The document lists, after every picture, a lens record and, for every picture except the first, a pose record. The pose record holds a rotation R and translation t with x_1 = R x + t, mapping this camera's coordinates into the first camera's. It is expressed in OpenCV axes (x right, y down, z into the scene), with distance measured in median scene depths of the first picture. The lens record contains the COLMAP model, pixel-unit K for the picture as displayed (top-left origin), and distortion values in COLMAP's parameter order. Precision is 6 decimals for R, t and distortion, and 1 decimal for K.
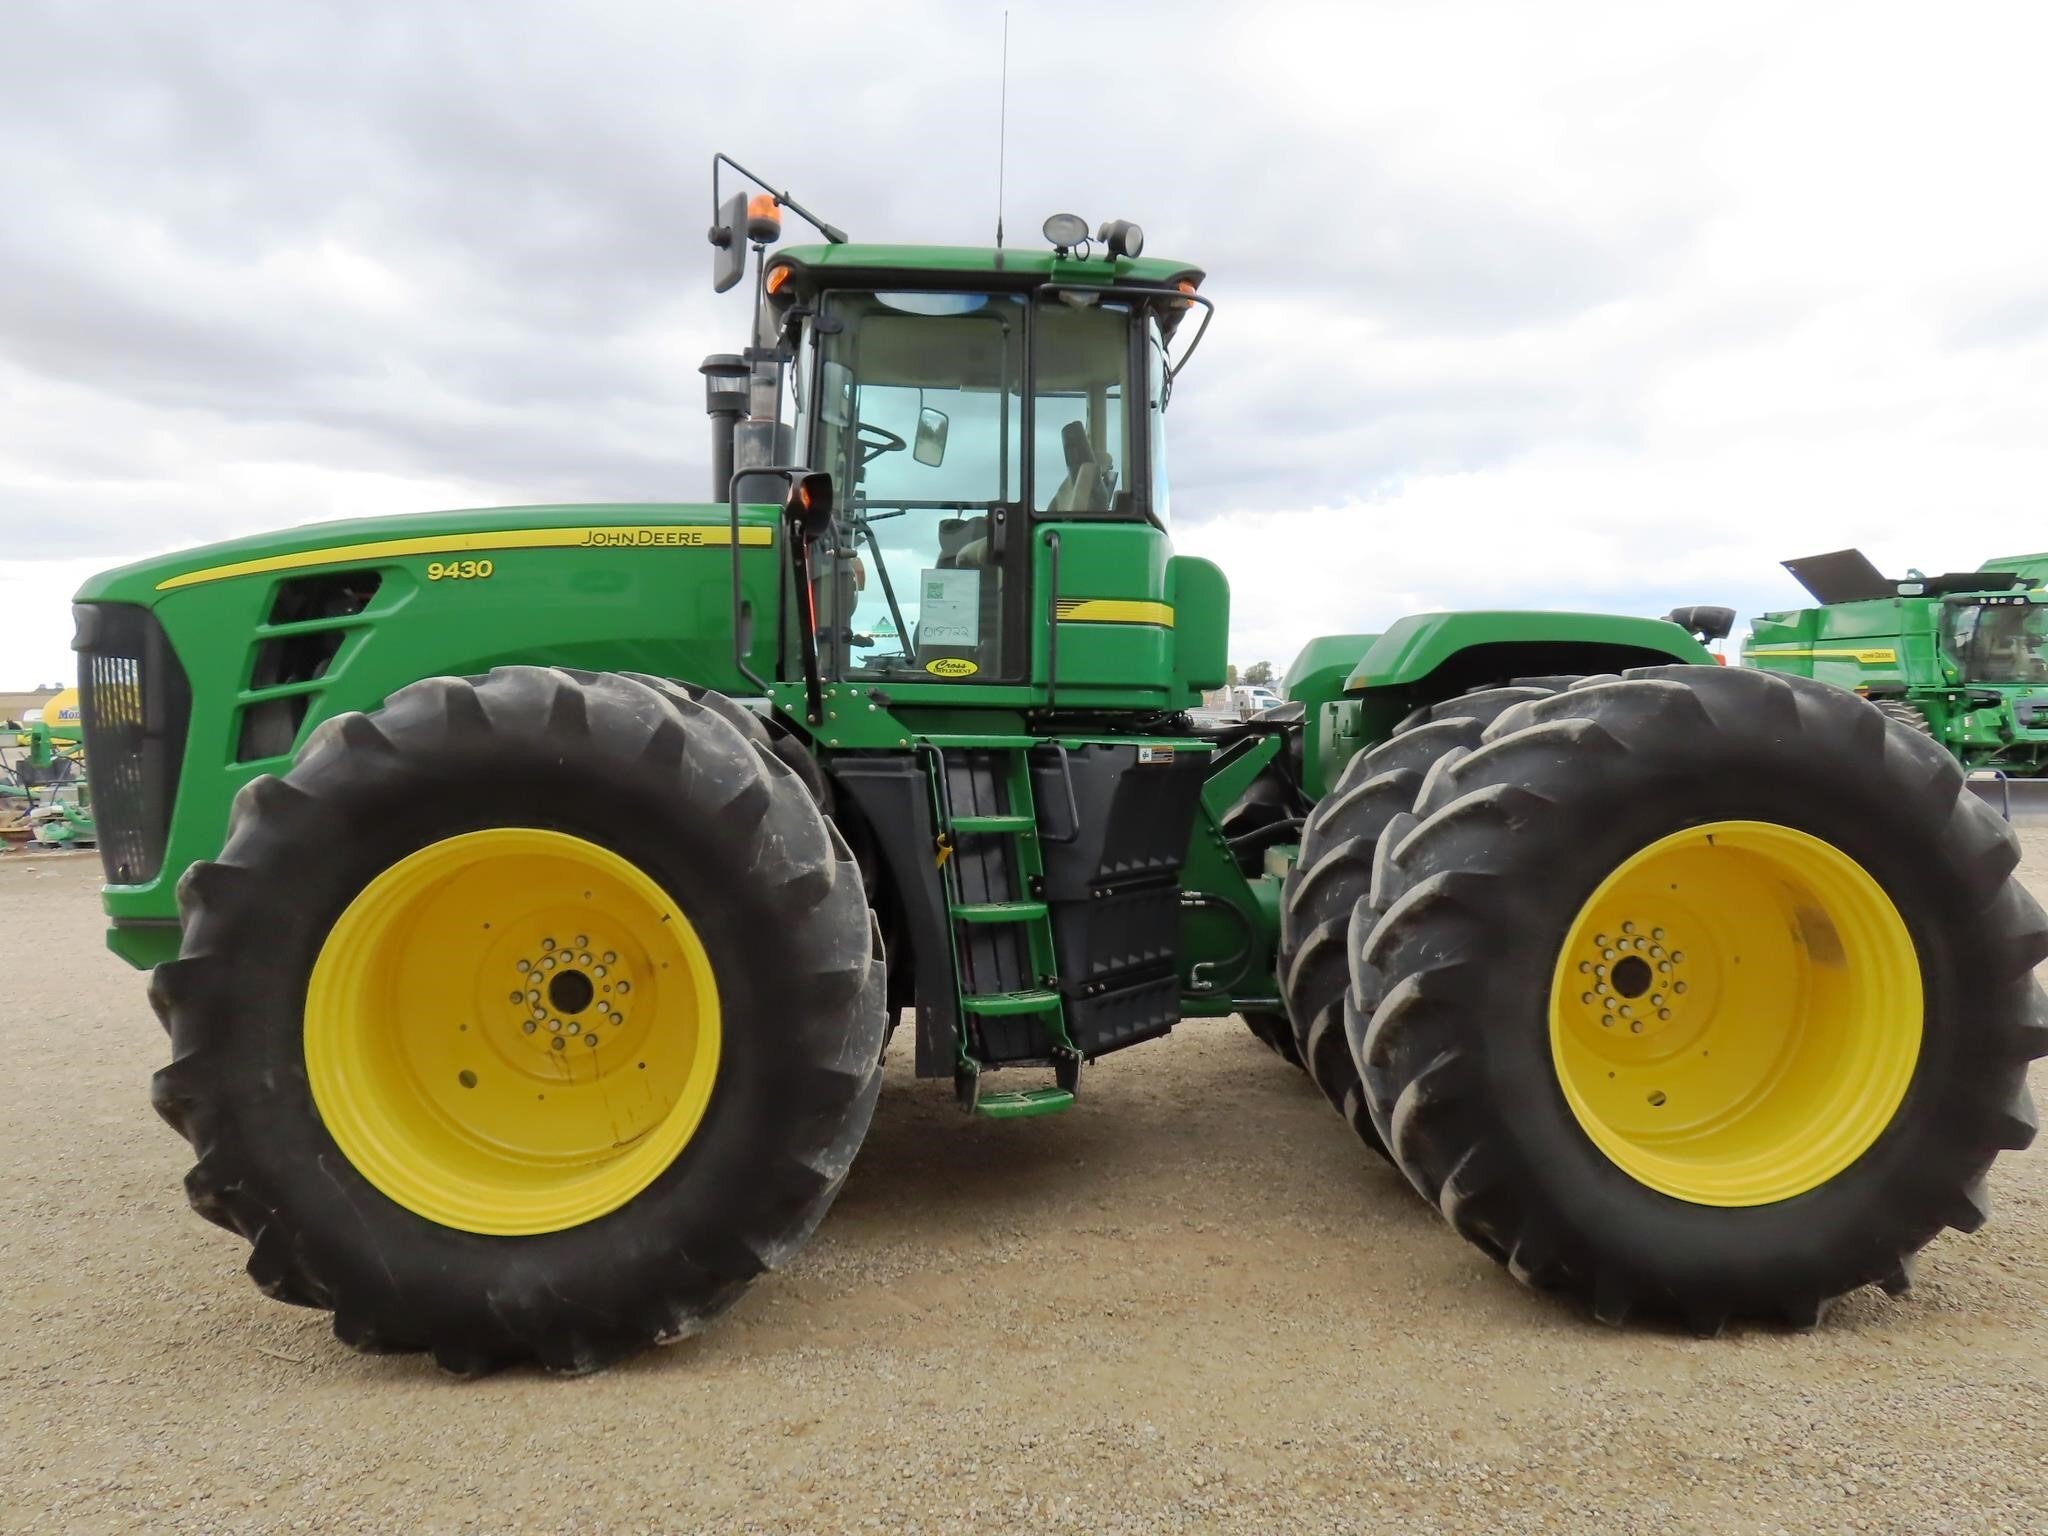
lens RADIAL K [[1494.8, 0, 1023.7], [0, 1494.8, 755.7], [0, 0, 1]] dist [0.005394, 0.001066]
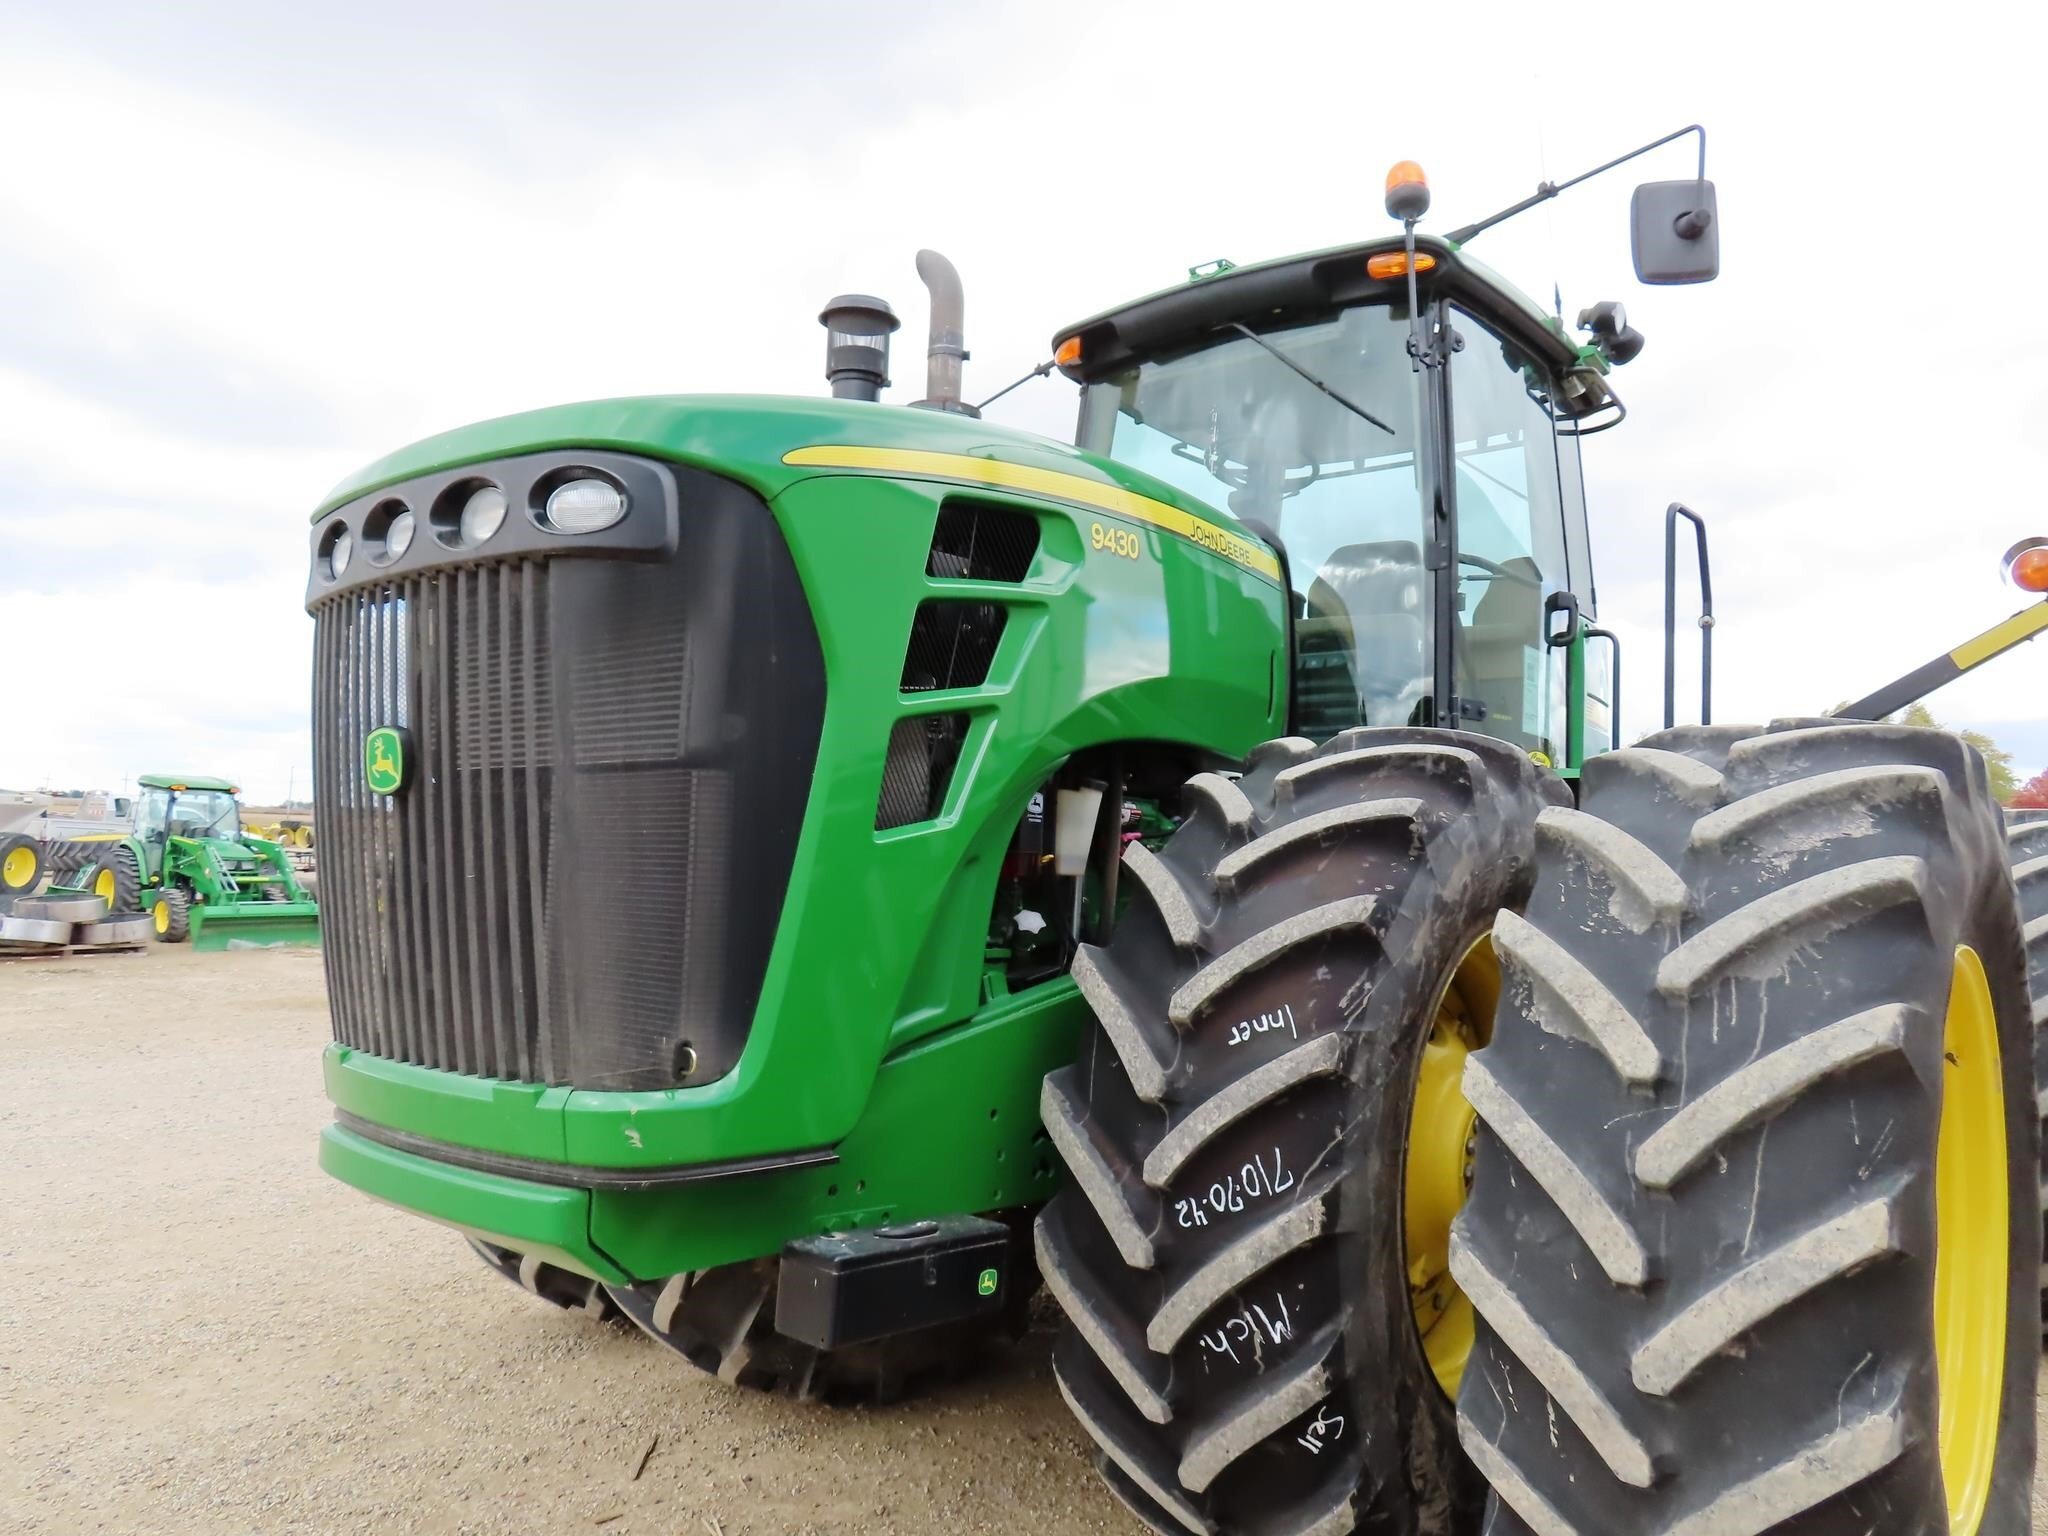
lens RADIAL K [[1487.9, 0, 1026.2], [0, 1487.9, 758.7], [0, 0, 1]] dist [-0.001520, 0.002438]
pose [[0.681263, 0.084582, 0.727136, -0.858511], [-0.022007, 0.995220, -0.095148, 0.027504], [-0.731708, 0.048819, 0.679867, 0.612578]]
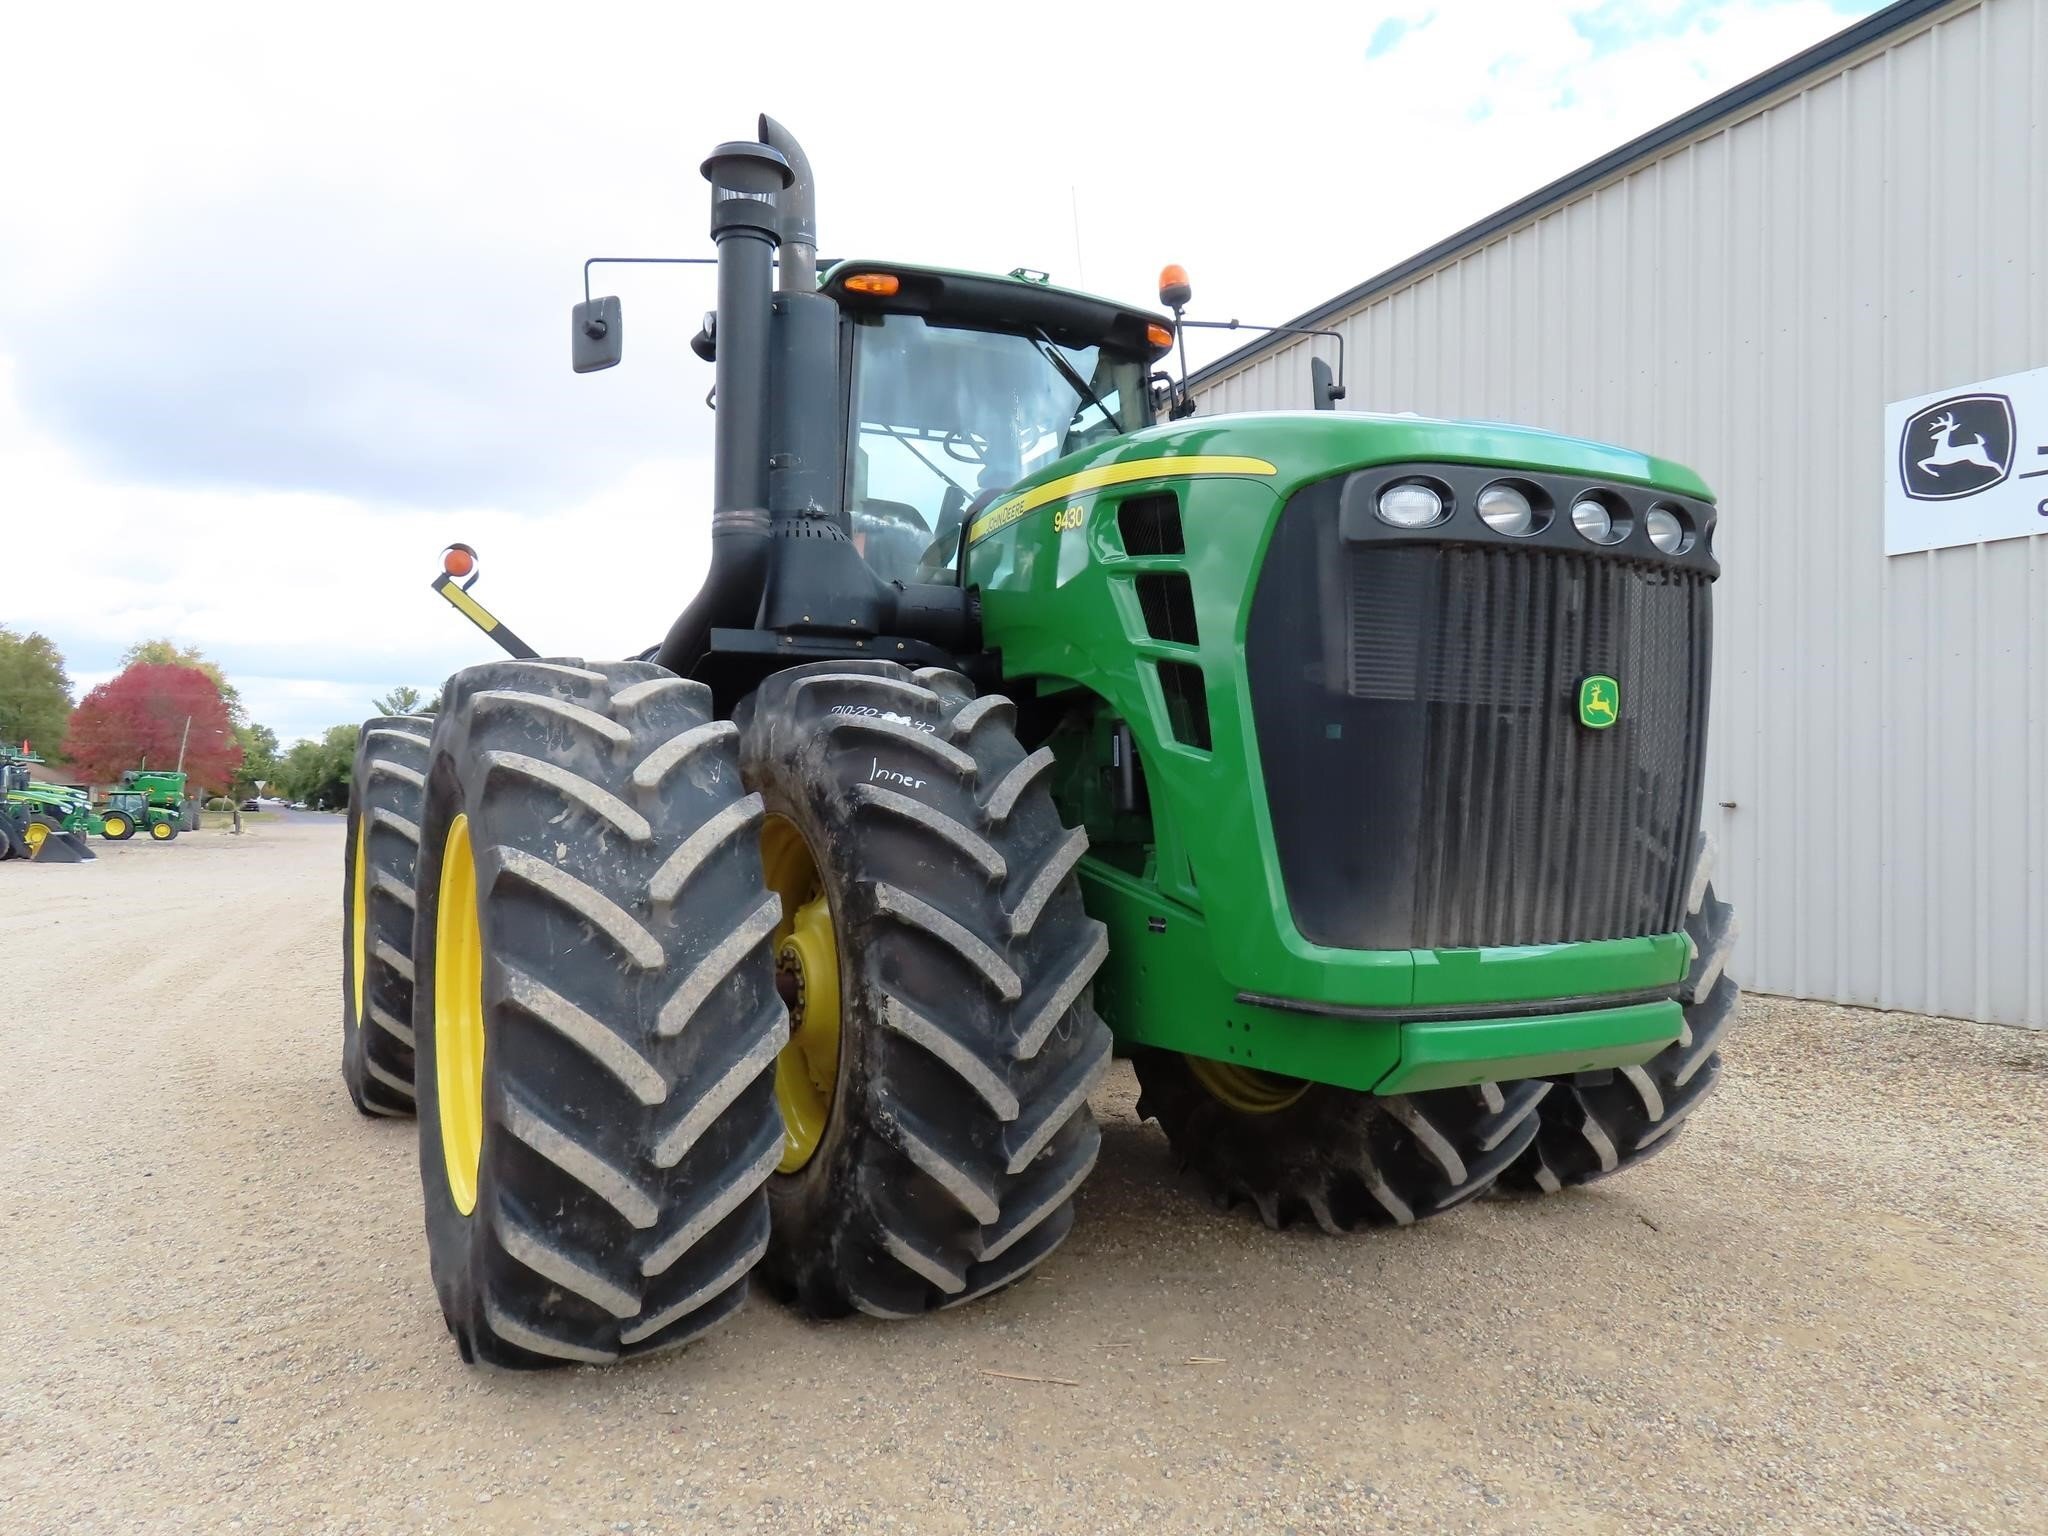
lens RADIAL K [[1494.8, 0, 1023.7], [0, 1494.8, 755.7], [0, 0, 1]] dist [0.005394, 0.001066]
pose [[-0.440936, 0.035375, 0.896841, -1.093910], [0.018881, 0.999367, -0.030137, 0.021537], [-0.897340, 0.003645, -0.441325, 1.571613]]
